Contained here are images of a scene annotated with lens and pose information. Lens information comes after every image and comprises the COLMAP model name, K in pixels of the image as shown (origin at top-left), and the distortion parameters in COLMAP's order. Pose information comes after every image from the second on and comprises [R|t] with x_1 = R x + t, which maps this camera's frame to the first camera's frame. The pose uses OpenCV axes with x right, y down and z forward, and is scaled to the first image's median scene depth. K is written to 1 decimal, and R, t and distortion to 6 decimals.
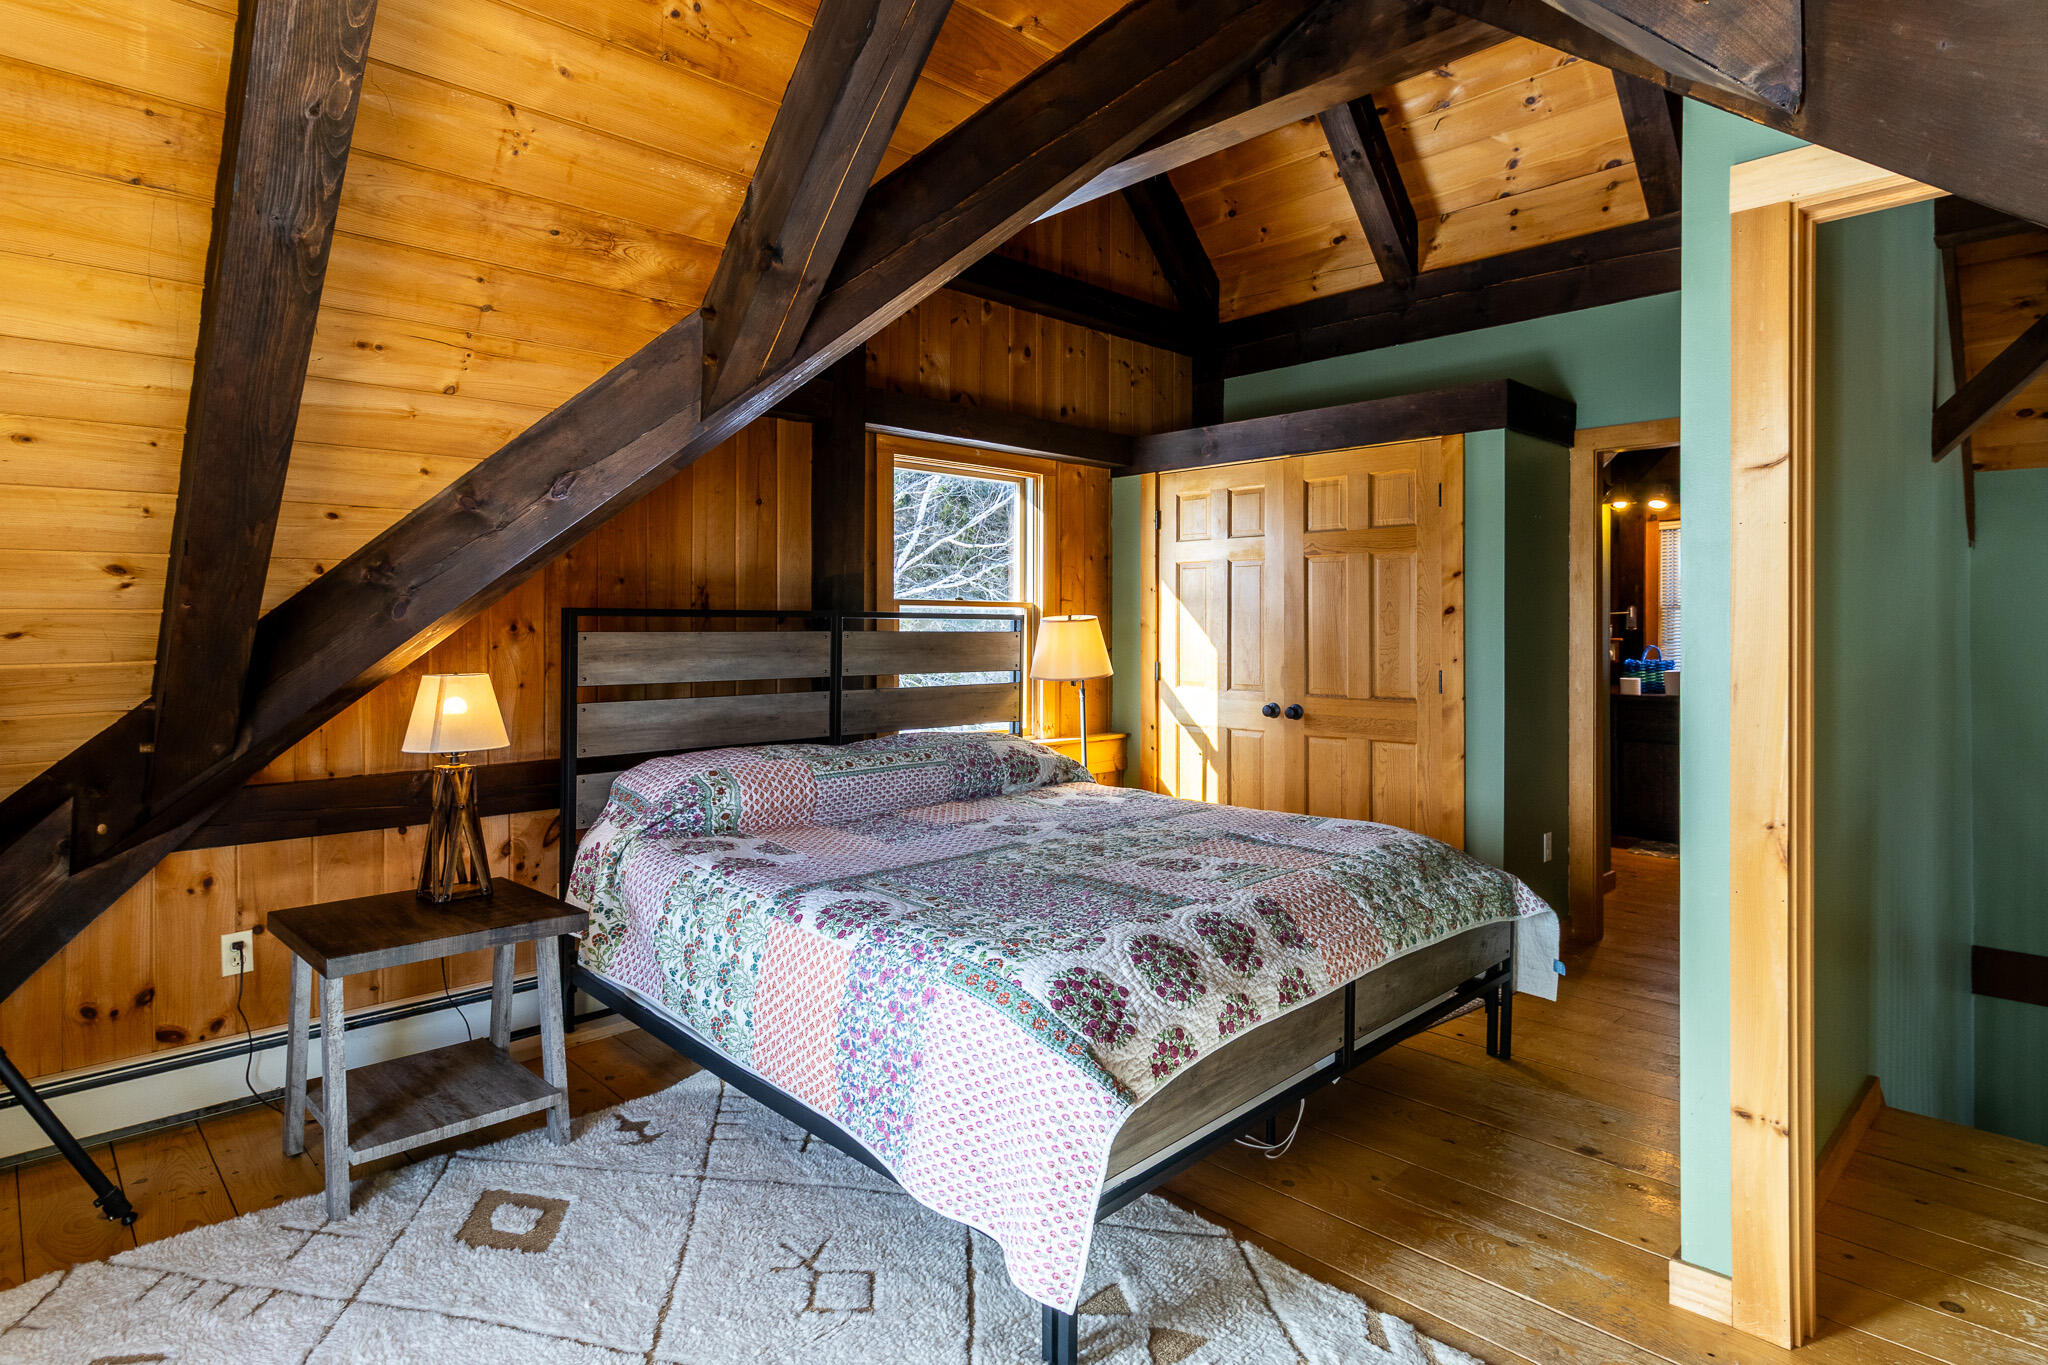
lens RADIAL K [[1068.4, 0, 1013.9], [0, 1068.4, 629.9], [0, 0, 1]] dist [0.006389, -0.002507]
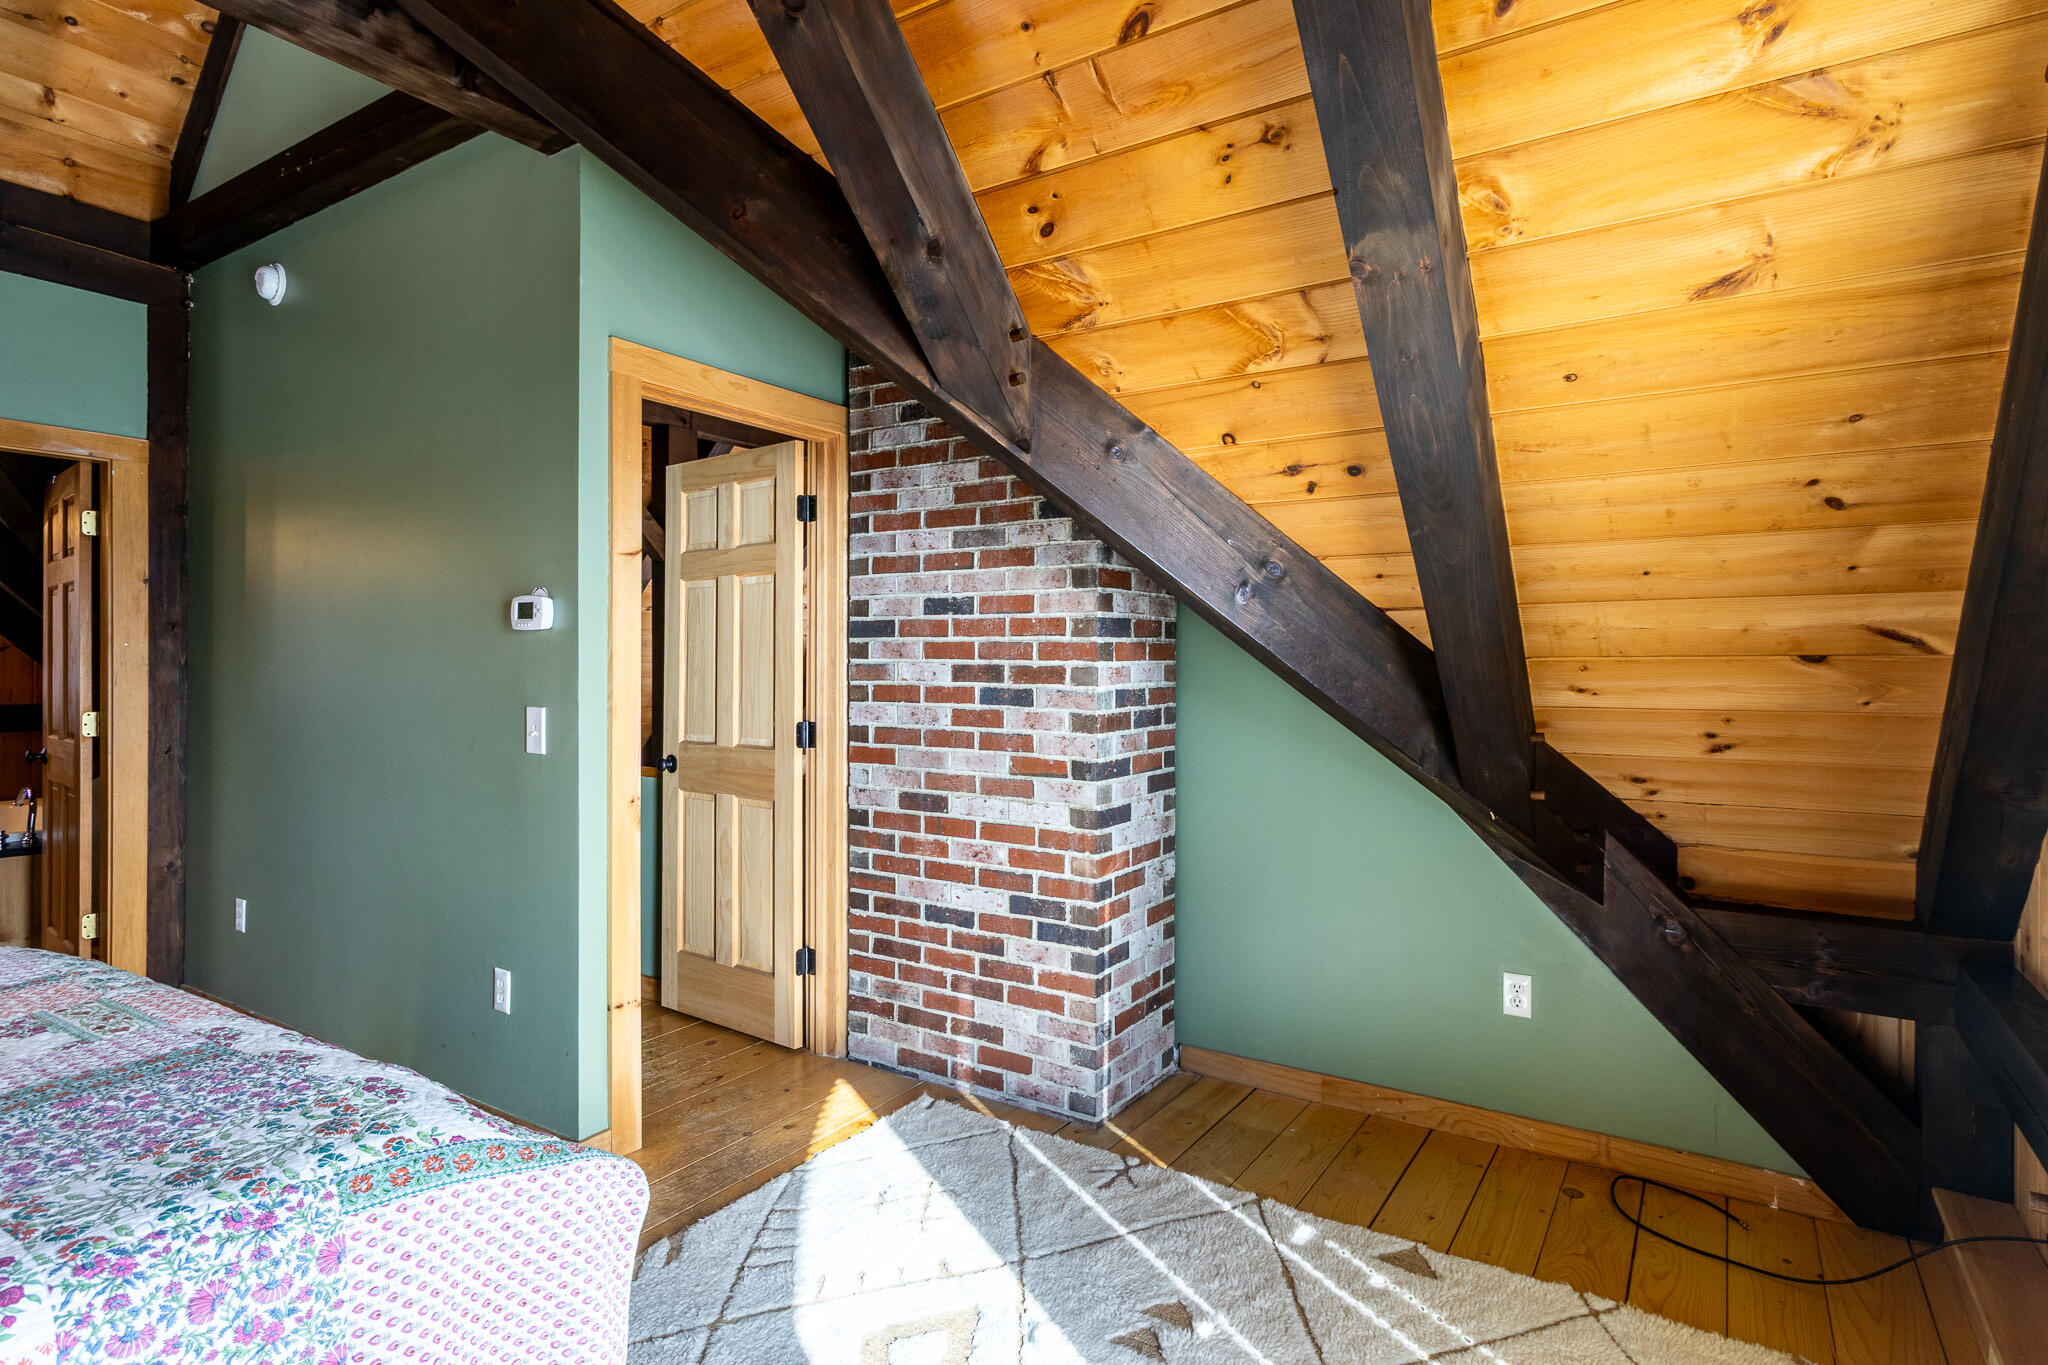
lens RADIAL K [[1068.4, 0, 1023.3], [0, 1068.4, 673.8], [0, 0, 1]] dist [0.006389, -0.002507]
pose [[-0.218557, -0.007585, 0.975795, -0.352542], [-0.003170, 0.999970, 0.007063, -0.001168], [-0.975819, -0.001550, -0.218575, 0.337079]]
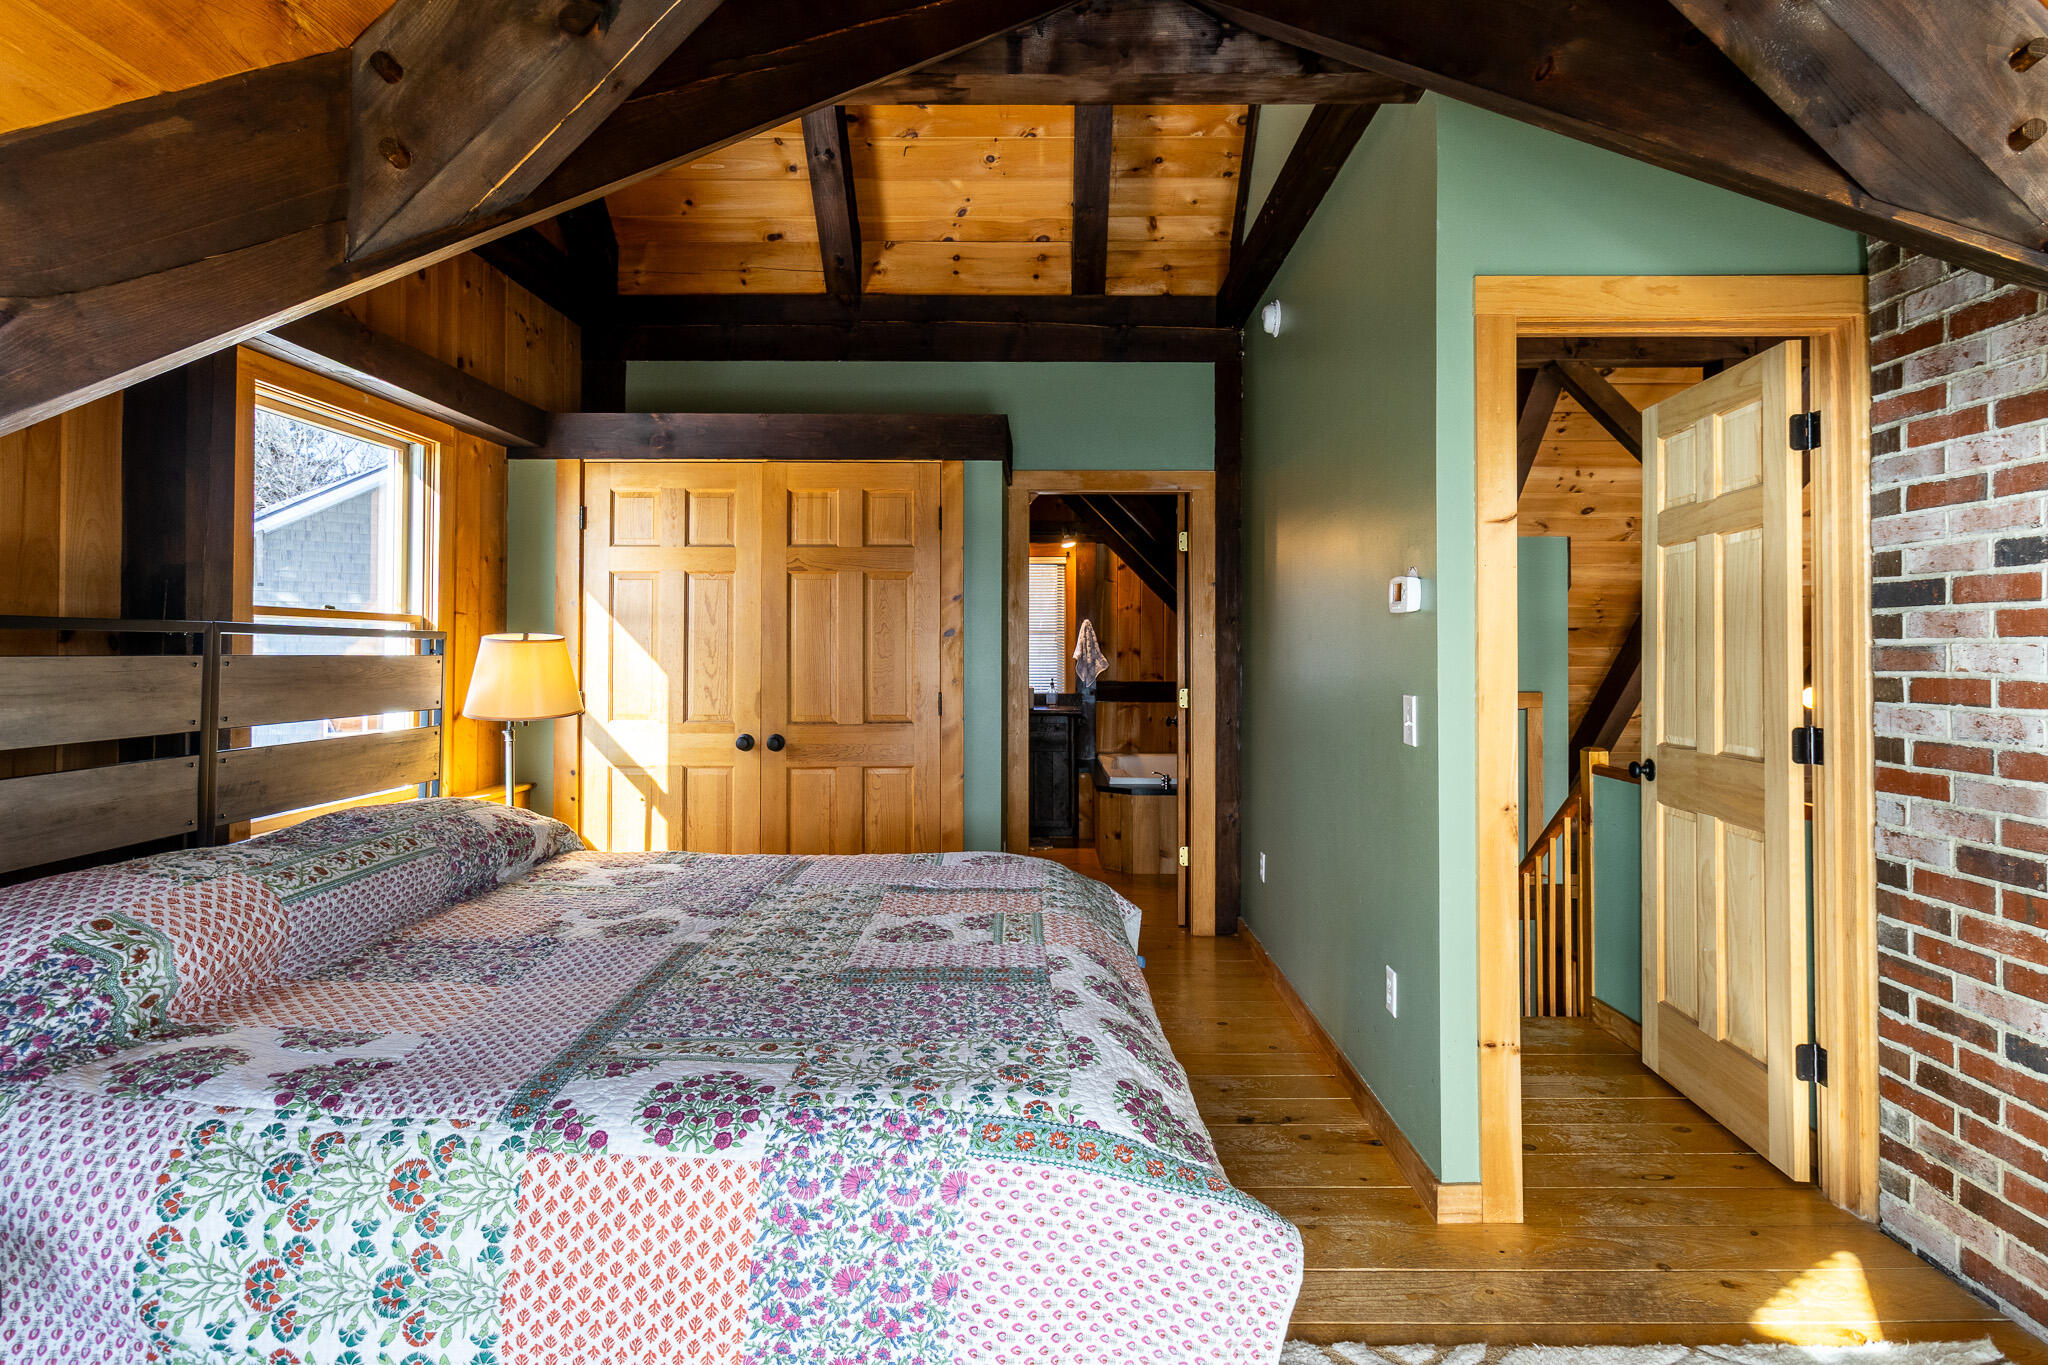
lens RADIAL K [[1068.4, 0, 1028.5], [0, 1068.4, 641.2], [0, 0, 1]] dist [0.006389, -0.002507]
pose [[0.702290, 0.006526, 0.711861, -0.243626], [0.000862, 0.999949, -0.010017, -0.000170], [-0.711891, 0.007648, 0.702249, 0.218166]]
